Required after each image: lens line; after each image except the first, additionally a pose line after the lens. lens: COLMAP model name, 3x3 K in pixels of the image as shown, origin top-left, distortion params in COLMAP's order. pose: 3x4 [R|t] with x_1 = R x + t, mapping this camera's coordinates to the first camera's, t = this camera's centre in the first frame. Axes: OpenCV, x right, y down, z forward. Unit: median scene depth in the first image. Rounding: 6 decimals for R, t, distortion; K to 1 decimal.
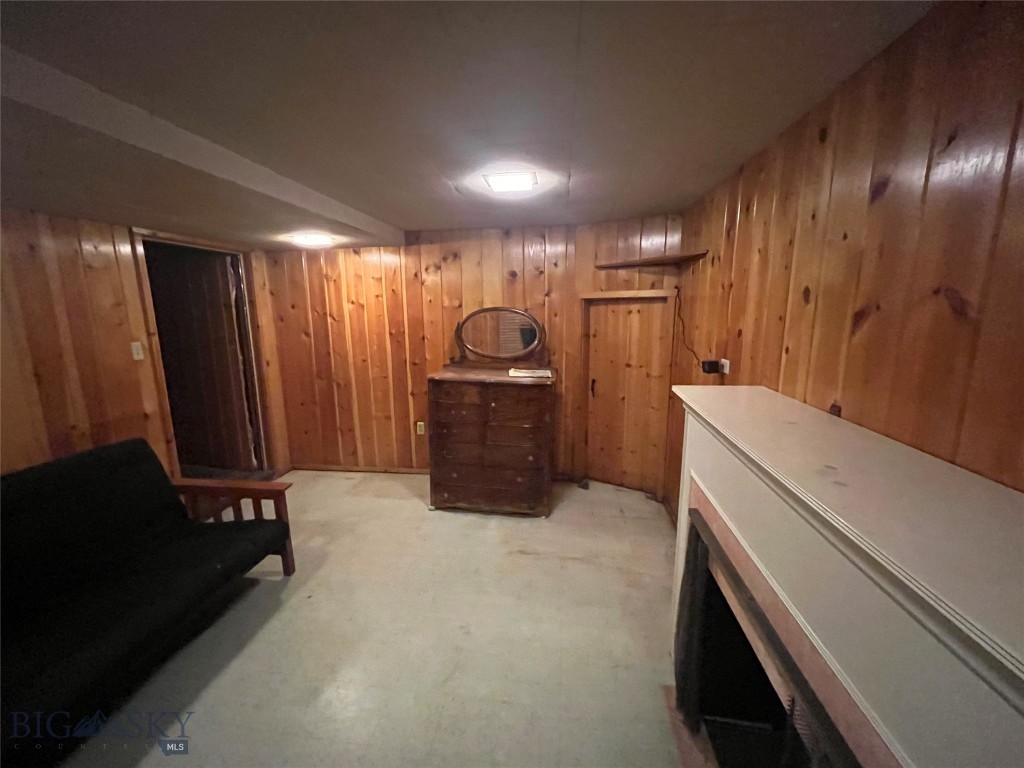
lens RADIAL K [[411.8, 0, 508.8], [0, 411.8, 383.1], [0, 0, 1]] dist [-0.003063, -0.000181]
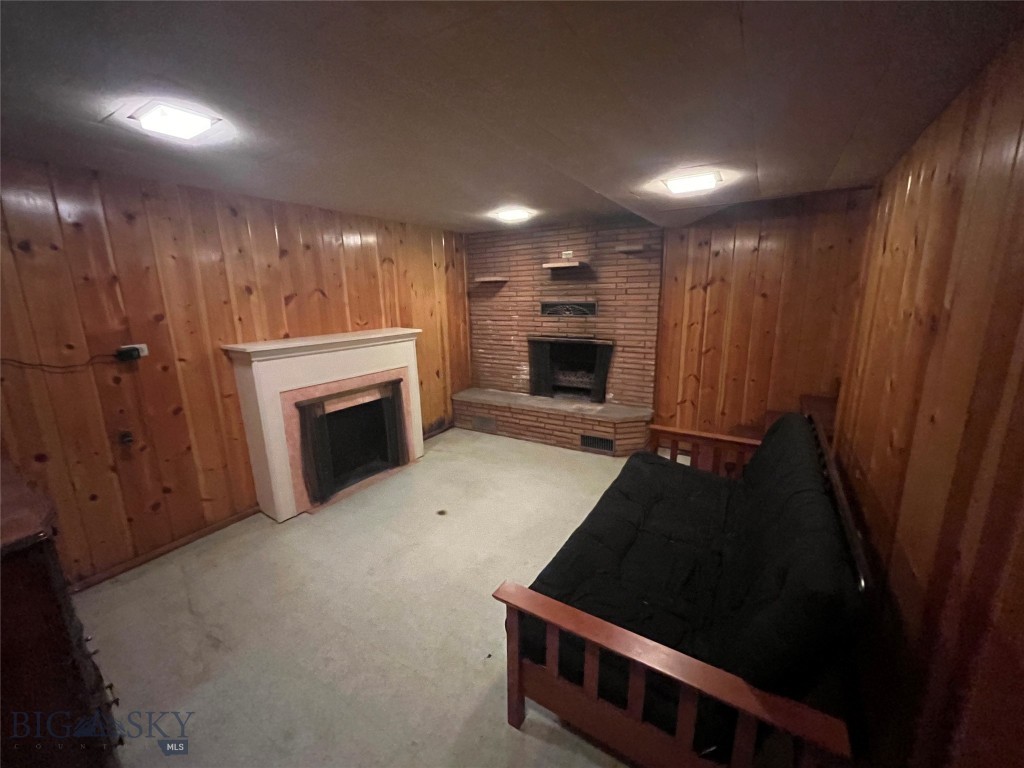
lens RADIAL K [[411.8, 0, 508.8], [0, 411.8, 383.1], [0, 0, 1]] dist [-0.003063, -0.000181]
pose [[-0.908728, -0.054623, 0.413799, -0.533047], [0.109865, 0.925136, 0.363392, -0.154247], [-0.402670, 0.375686, -0.834696, 0.945178]]
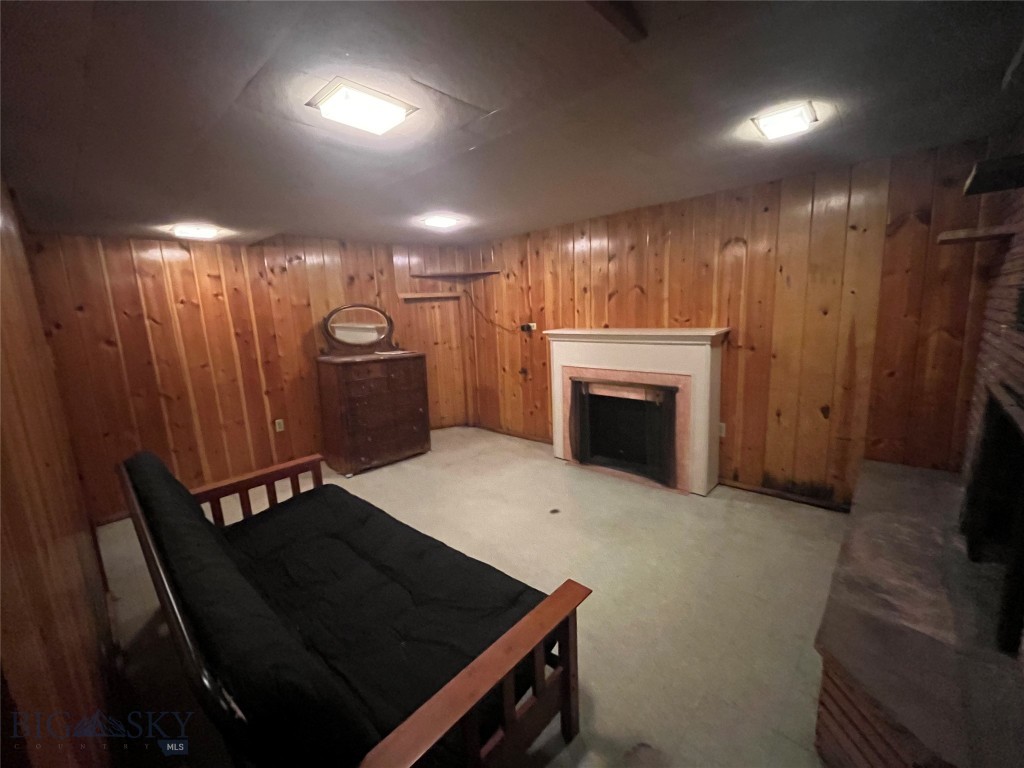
lens RADIAL K [[411.8, 0, 508.8], [0, 411.8, 383.1], [0, 0, 1]] dist [-0.003063, -0.000181]
pose [[0.575977, -0.156245, 0.802395, -0.767316], [0.185918, 0.980879, 0.057544, 0.060197], [-0.796043, 0.116036, 0.594012, -0.070325]]
